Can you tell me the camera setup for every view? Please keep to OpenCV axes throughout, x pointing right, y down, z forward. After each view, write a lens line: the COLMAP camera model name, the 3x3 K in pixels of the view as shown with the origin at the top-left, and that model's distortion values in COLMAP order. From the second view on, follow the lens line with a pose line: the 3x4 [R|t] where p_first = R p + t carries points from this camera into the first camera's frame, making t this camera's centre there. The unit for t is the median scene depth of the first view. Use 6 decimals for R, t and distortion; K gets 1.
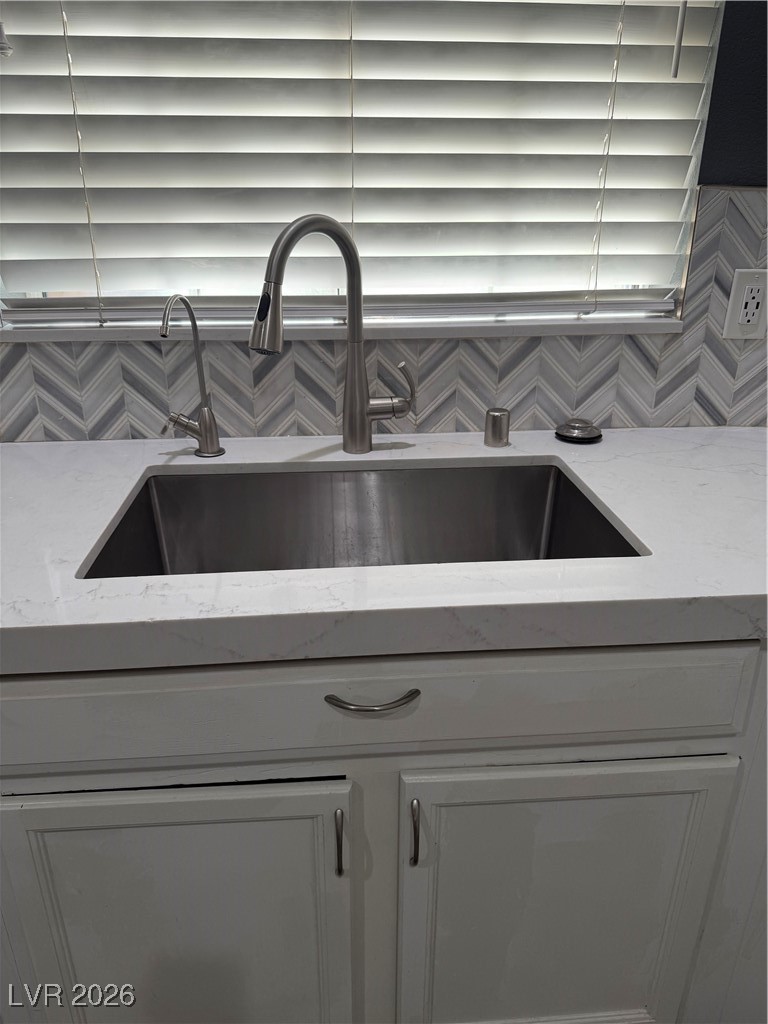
lens RADIAL K [[735.0, 0, 384.0], [0, 735.0, 512.0], [0, 0, 1]] dist [0.076235, -0.154686]
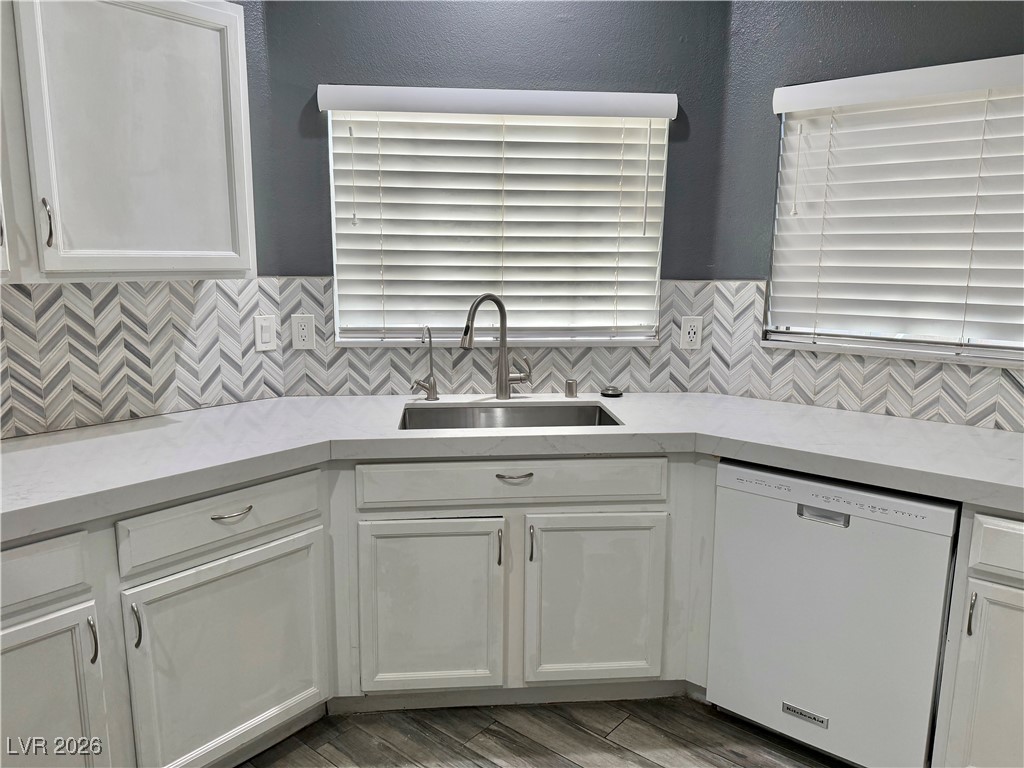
lens RADIAL K [[709.9, 0, 512.0], [0, 709.9, 384.0], [0, 0, 1]] dist [0.093804, -0.125558]
pose [[0.999910, 0.005455, 0.012282, -0.036045], [-0.002547, 0.974264, -0.225394, 0.319888], [-0.013196, 0.225342, 0.974190, -0.934498]]
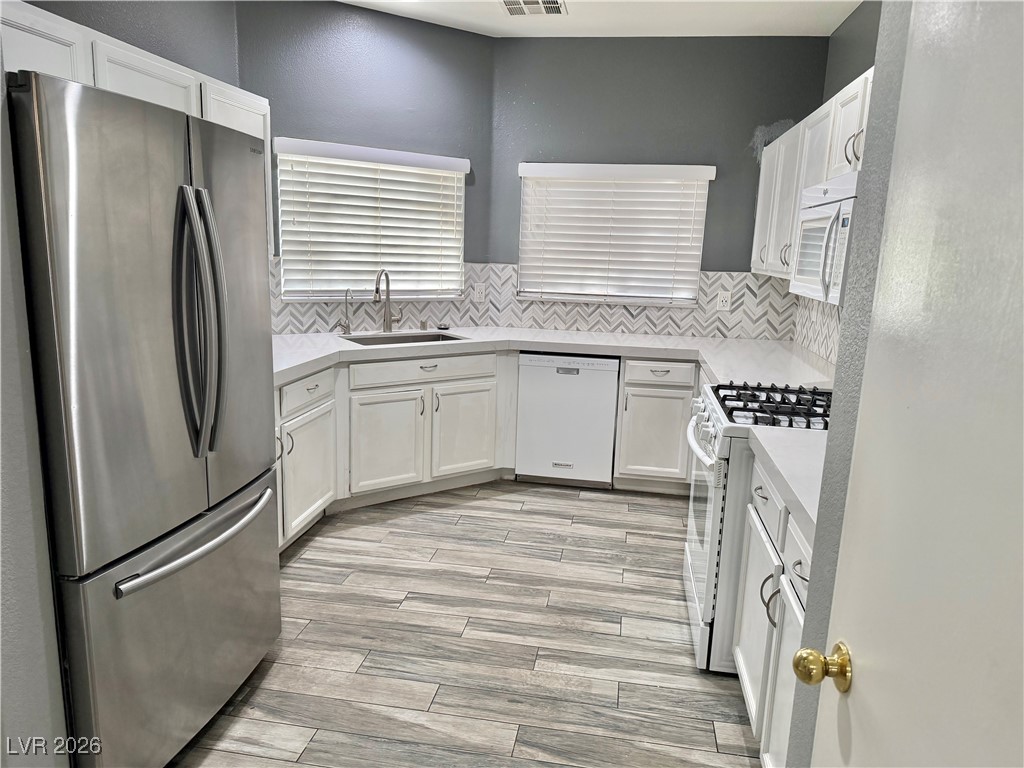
lens RADIAL K [[709.9, 0, 512.0], [0, 709.9, 384.0], [0, 0, 1]] dist [0.093804, -0.125558]
pose [[0.856280, -0.069044, 0.511876, -1.253845], [0.167402, 0.974630, -0.148571, 0.740826], [-0.488632, 0.212907, 0.846114, -2.048600]]
